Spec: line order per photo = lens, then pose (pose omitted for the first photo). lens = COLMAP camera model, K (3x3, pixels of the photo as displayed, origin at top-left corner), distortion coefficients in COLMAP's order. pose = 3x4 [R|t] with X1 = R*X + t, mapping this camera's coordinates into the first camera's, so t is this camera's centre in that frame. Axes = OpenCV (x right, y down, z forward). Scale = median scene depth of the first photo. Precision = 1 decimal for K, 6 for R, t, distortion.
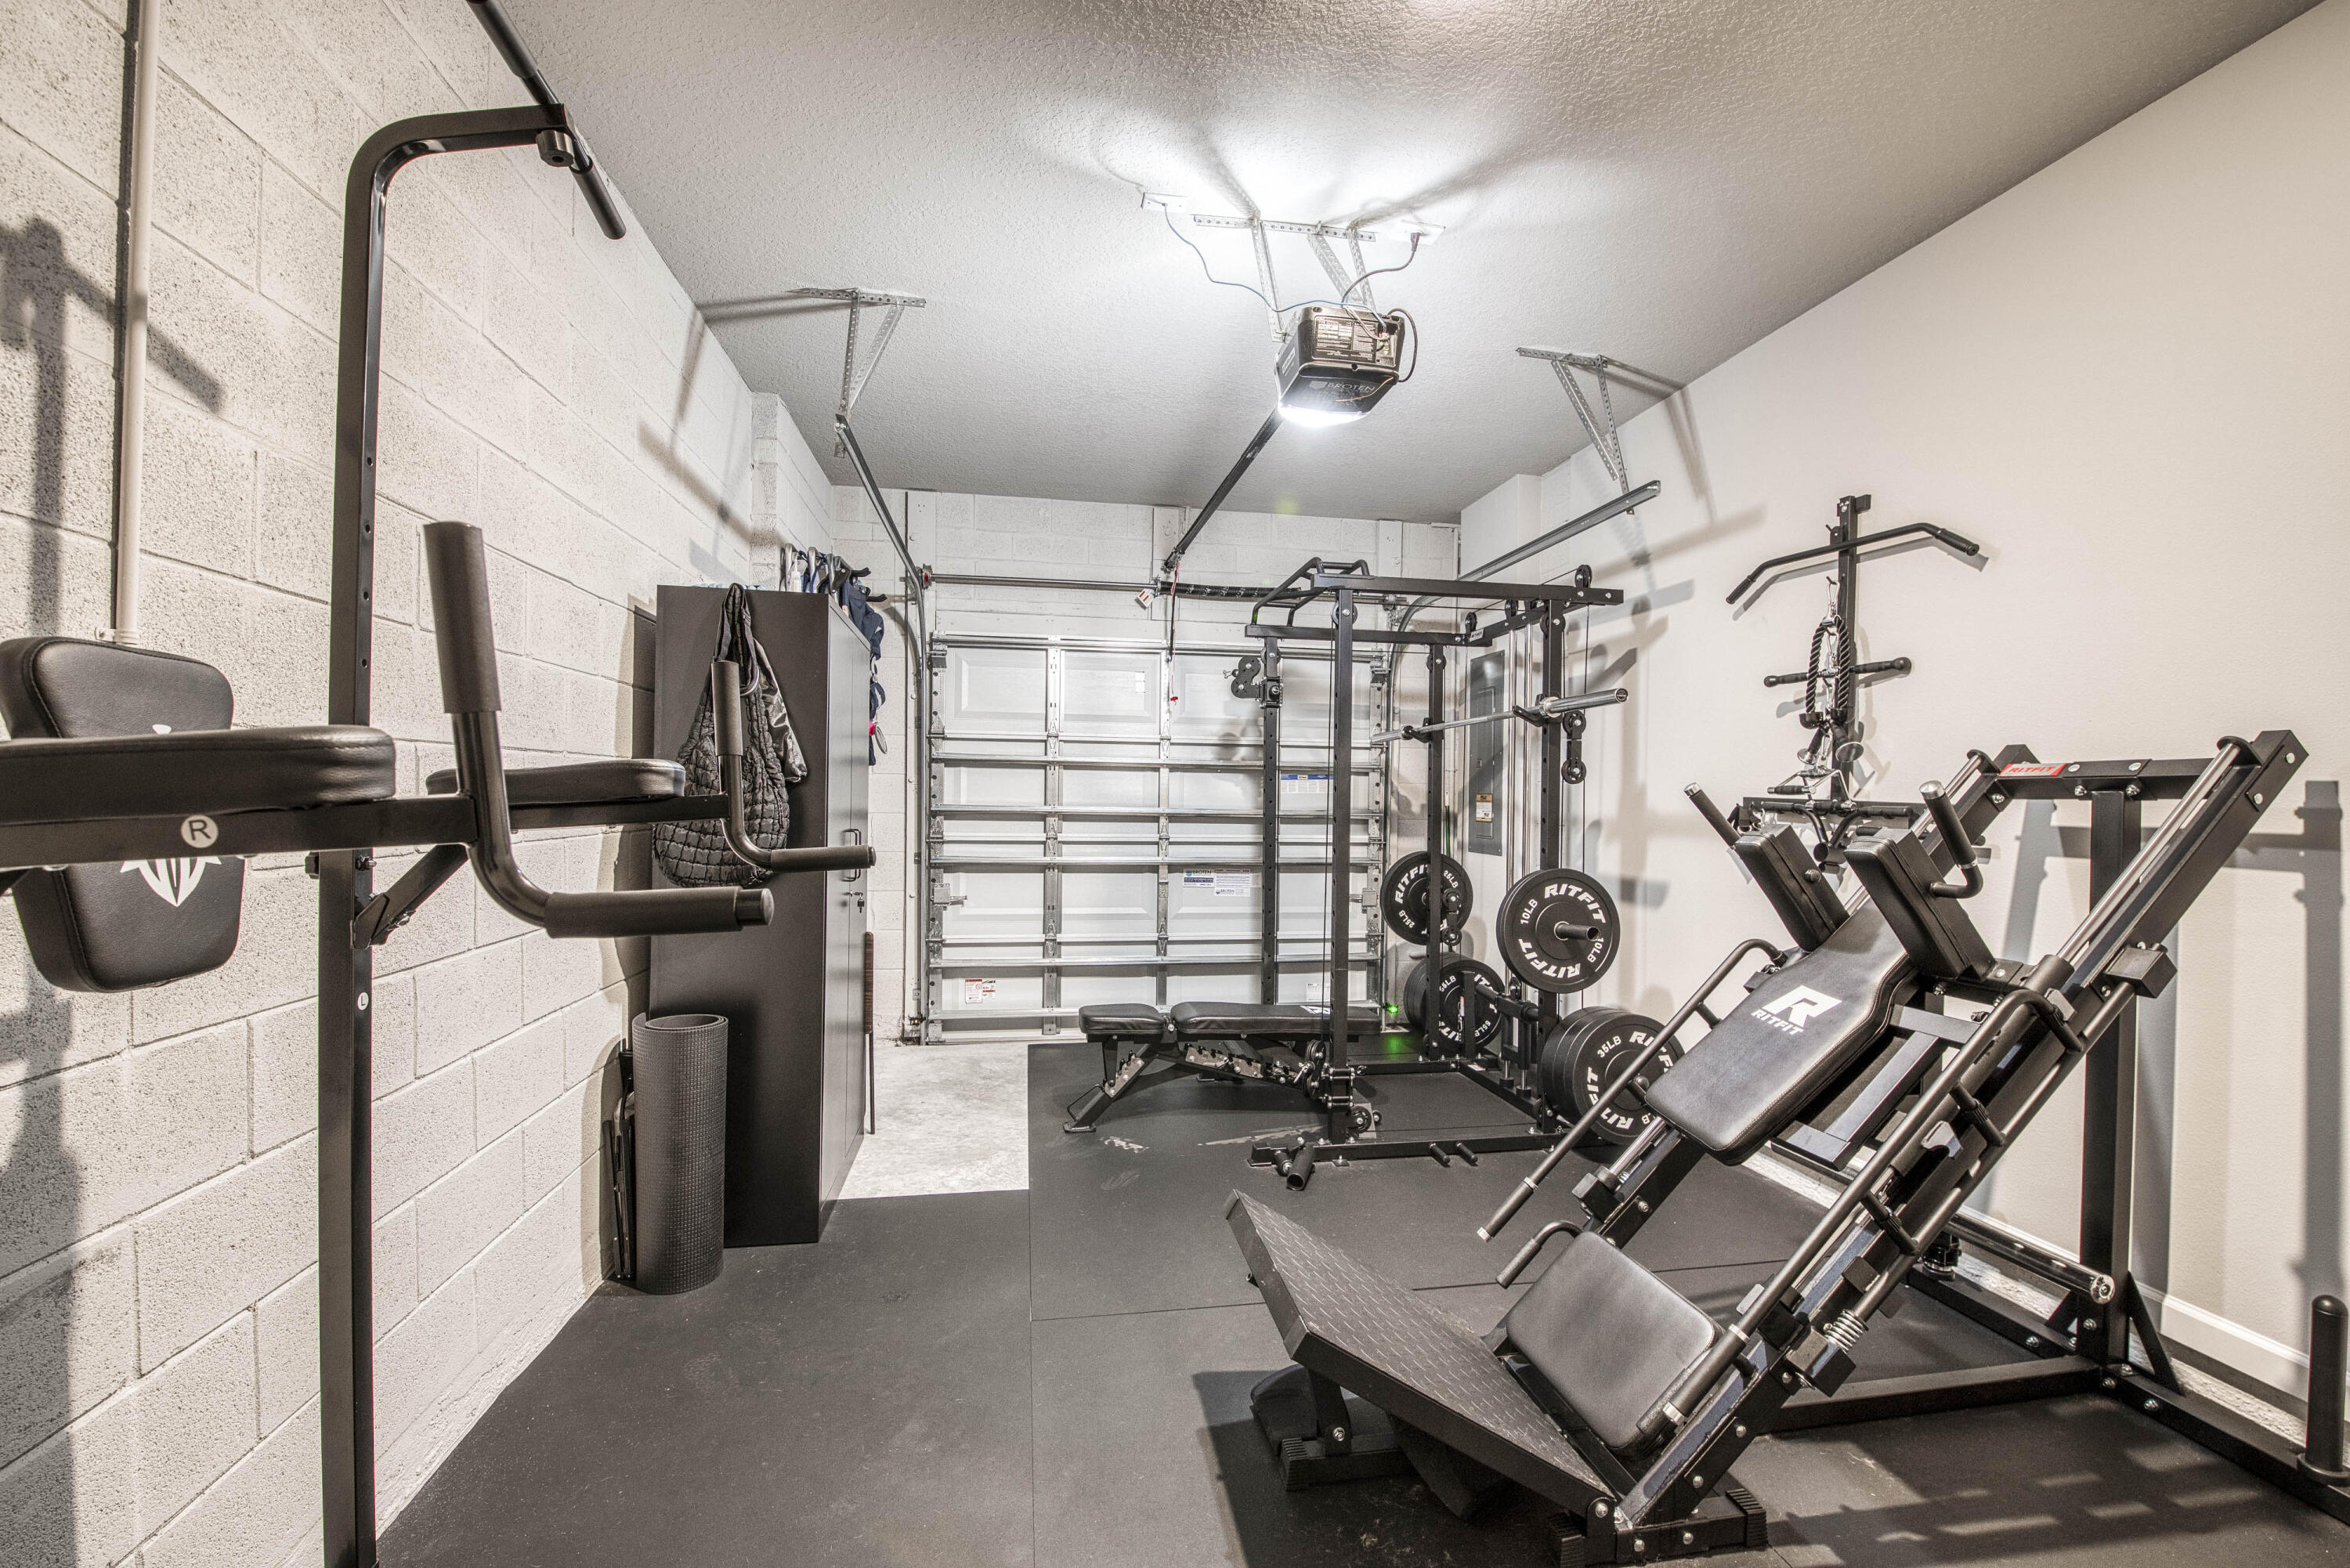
lens RADIAL K [[1013.5, 0, 1201.6], [0, 1013.5, 804.4], [0, 0, 1]] dist [-0.001565, -0.010611]
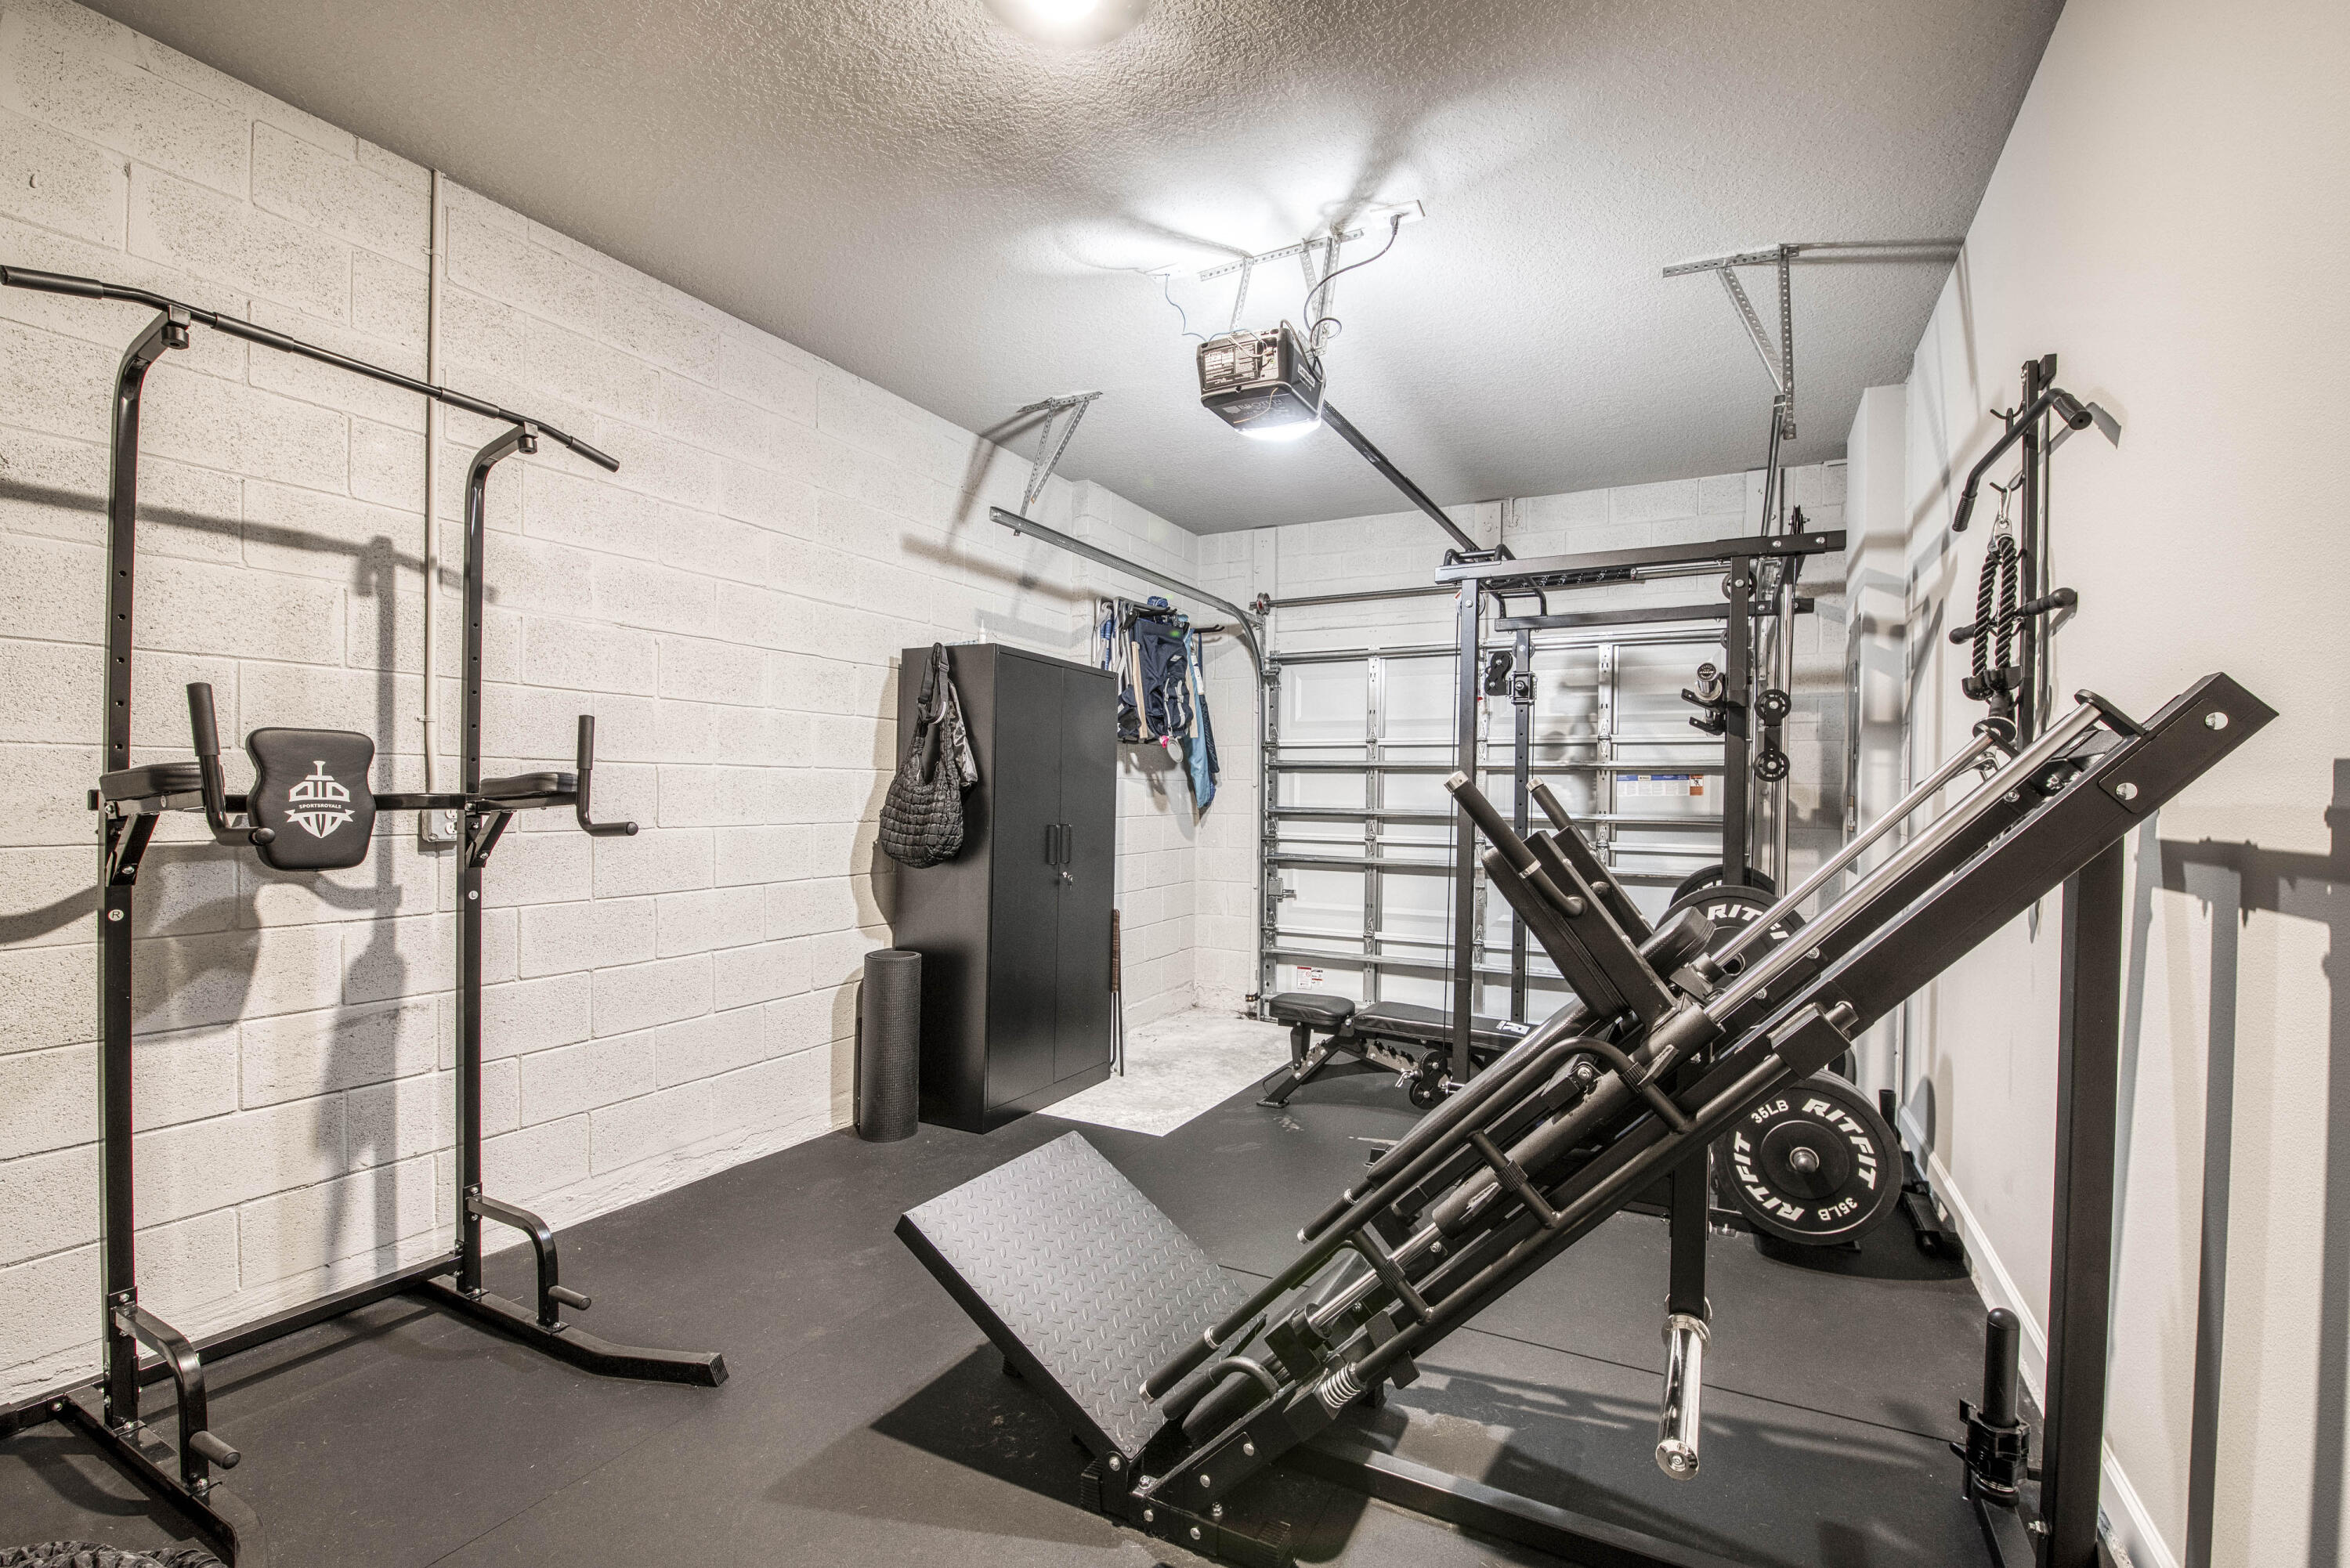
lens RADIAL K [[1013.5, 0, 1201.6], [0, 1013.5, 804.4], [0, 0, 1]] dist [-0.001565, -0.010611]
pose [[0.794845, 0.003038, -0.606805, 0.516576], [-0.007146, 0.999965, -0.004354, 0.004648], [0.606770, 0.007797, 0.794839, 0.094824]]
